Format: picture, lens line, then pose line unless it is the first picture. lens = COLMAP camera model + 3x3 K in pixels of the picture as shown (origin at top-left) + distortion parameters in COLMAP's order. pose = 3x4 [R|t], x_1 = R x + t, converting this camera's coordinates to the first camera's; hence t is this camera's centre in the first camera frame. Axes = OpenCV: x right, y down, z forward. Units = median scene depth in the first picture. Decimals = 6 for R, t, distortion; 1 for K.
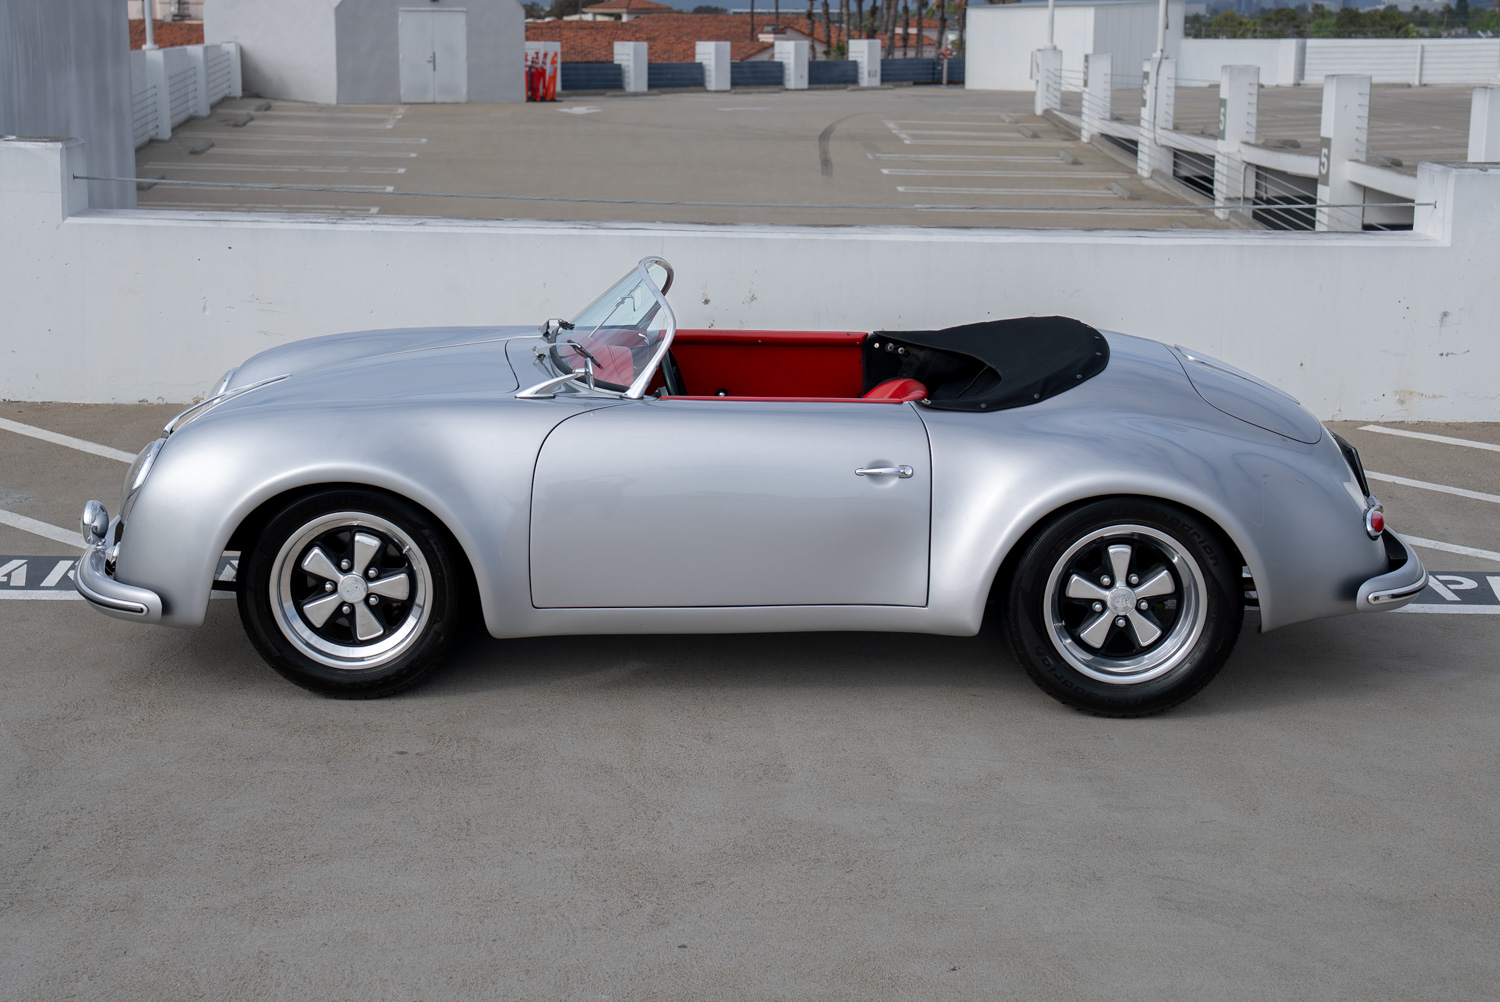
lens RADIAL K [[2512.7, 0, 723.5], [0, 2512.7, 475.7], [0, 0, 1]] dist [0.153599, 0.295725]
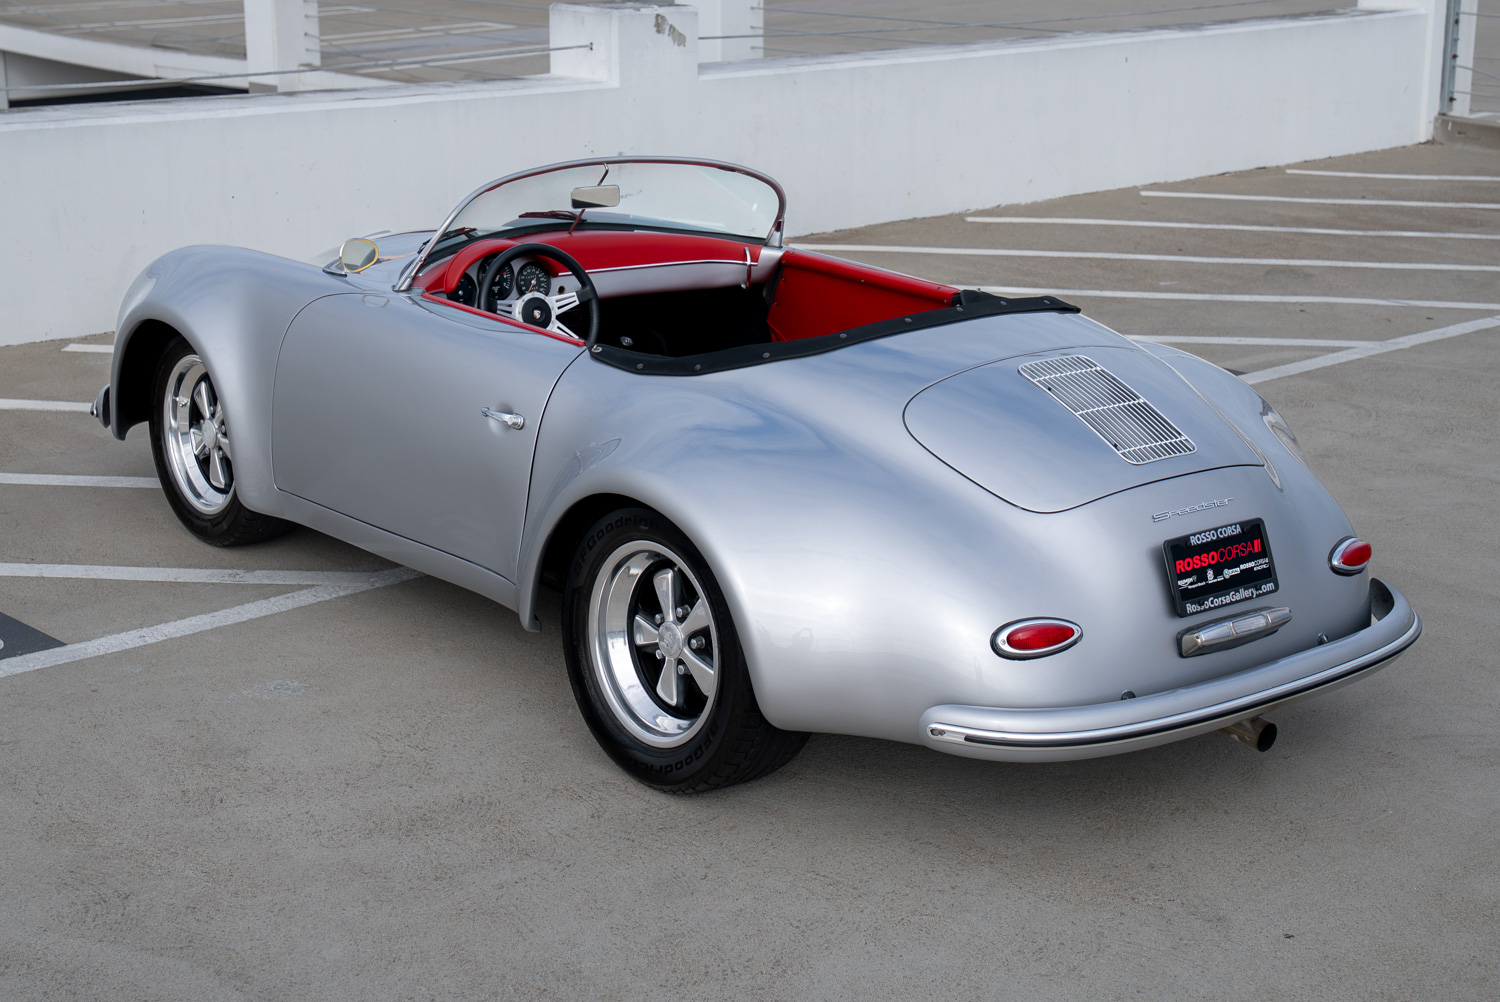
lens RADIAL K [[2524.7, 0, 726.0], [0, 2524.7, 419.1], [0, 0, 1]] dist [0.178905, 0.178768]
pose [[0.753152, -0.160304, 0.638016, -0.381810], [0.127996, 0.987029, 0.096901, -0.057566], [-0.645274, 0.008682, 0.763902, 0.230217]]
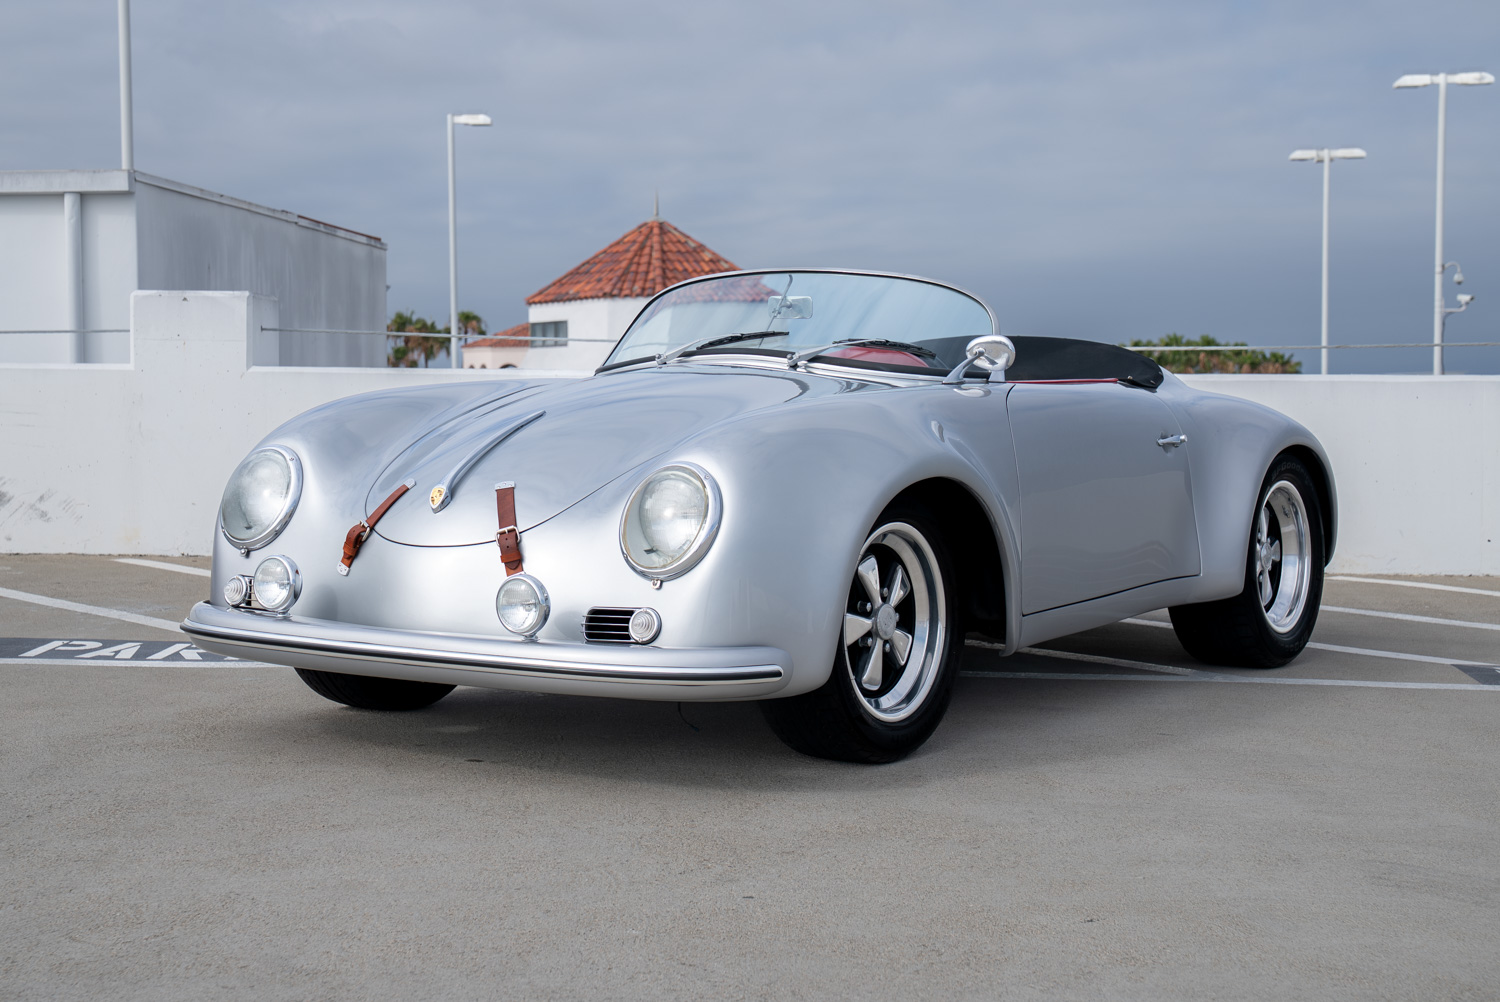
lens RADIAL K [[2406.3, 0, 722.0], [0, 2406.3, 498.3], [0, 0, 1]] dist [0.148246, 0.356103]
pose [[0.992760, -0.007397, -0.119888, 0.036094], [-0.010787, 0.988578, -0.150322, 0.094046], [0.119631, 0.150526, 0.981341, 0.124015]]
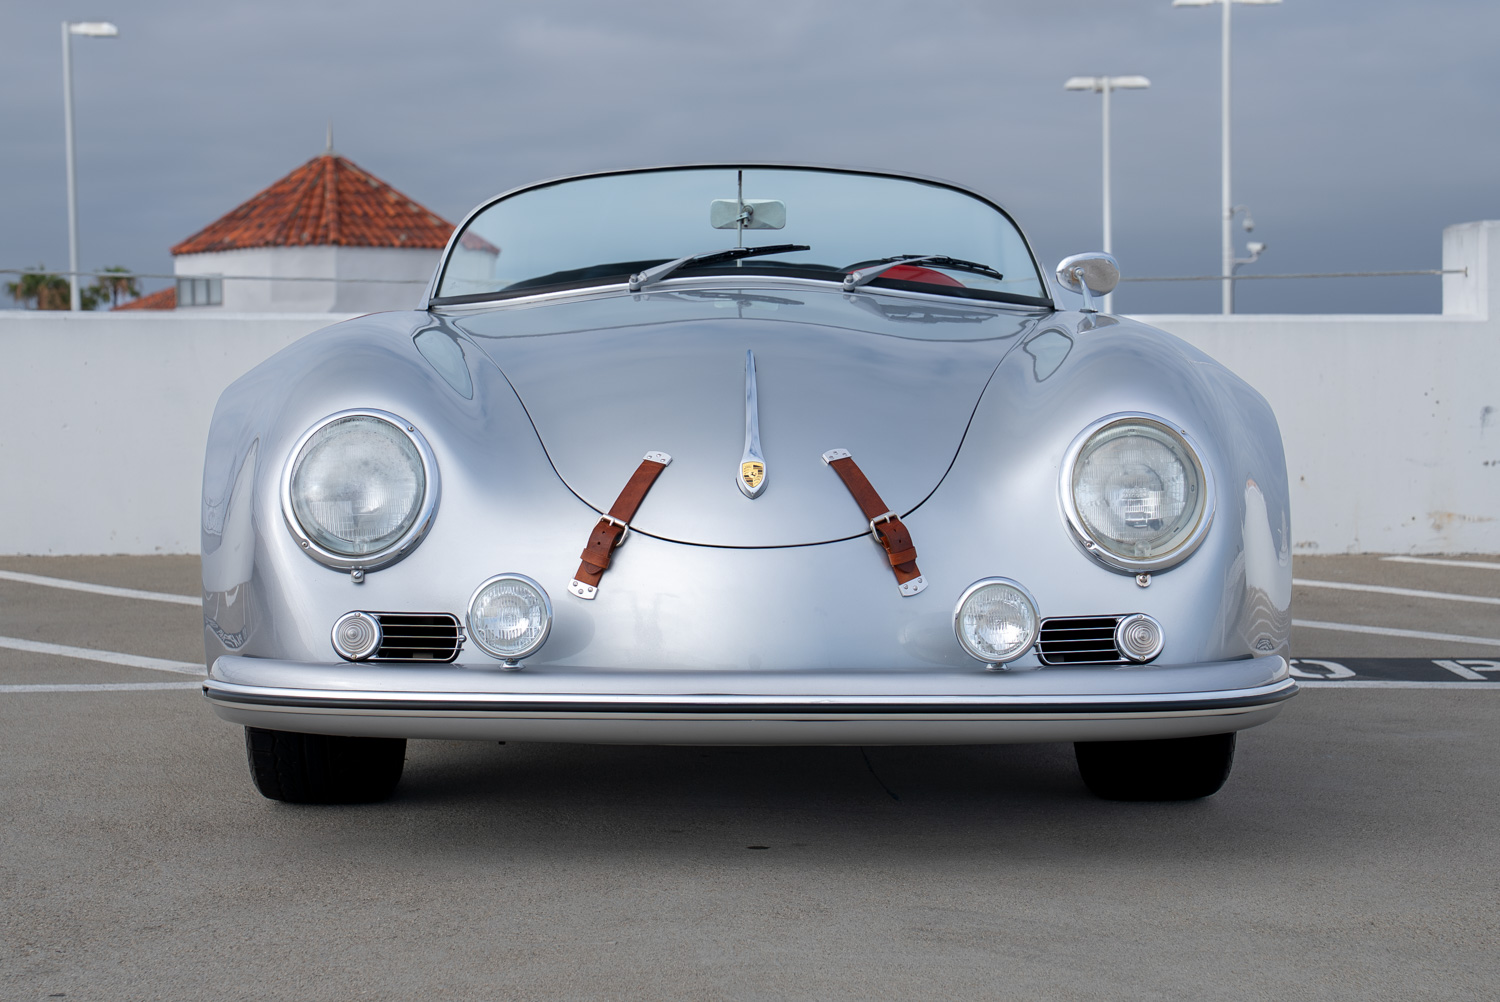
lens RADIAL K [[2821.6, 0, 751.8], [0, 2821.6, 468.5], [0, 0, 1]] dist [0.176470, 0.105276]
pose [[0.999762, -0.019707, -0.009327, 0.080102], [0.018006, 0.987524, -0.156439, 0.092127], [0.012293, 0.156233, 0.987644, 0.179554]]
